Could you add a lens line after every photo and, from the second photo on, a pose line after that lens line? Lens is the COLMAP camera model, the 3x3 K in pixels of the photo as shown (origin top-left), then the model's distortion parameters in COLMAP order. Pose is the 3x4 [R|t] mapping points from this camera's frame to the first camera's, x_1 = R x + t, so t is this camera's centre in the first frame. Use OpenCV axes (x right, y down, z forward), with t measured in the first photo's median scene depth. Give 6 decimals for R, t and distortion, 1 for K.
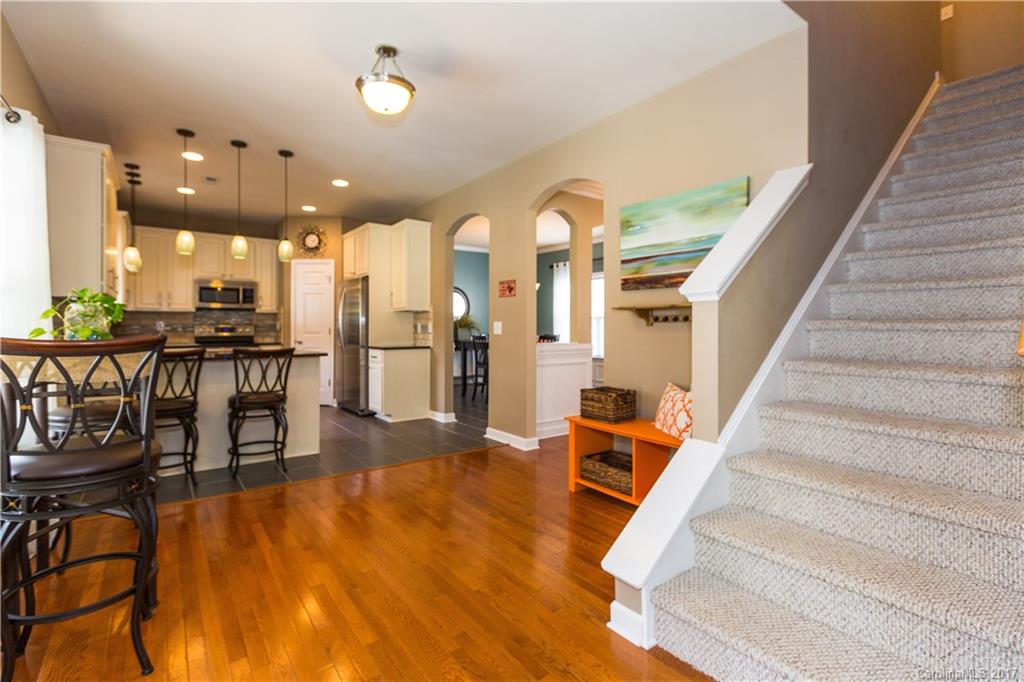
lens RADIAL K [[455.8, 0, 500.8], [0, 455.8, 324.1], [0, 0, 1]] dist [0.003653, -0.001368]
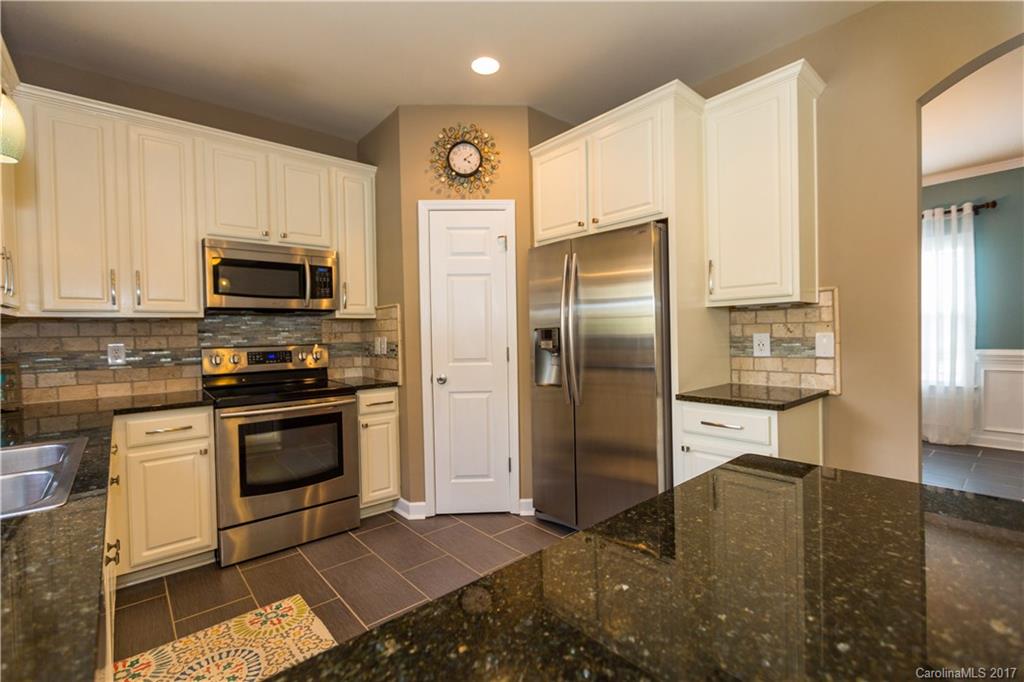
lens RADIAL K [[455.8, 0, 516.5], [0, 455.8, 340.8], [0, 0, 1]] dist [0.003653, -0.001368]
pose [[0.995640, -0.022643, 0.090489, -0.408251], [0.021011, 0.999600, 0.018945, -0.007803], [-0.090881, -0.016961, 0.995717, 0.536538]]
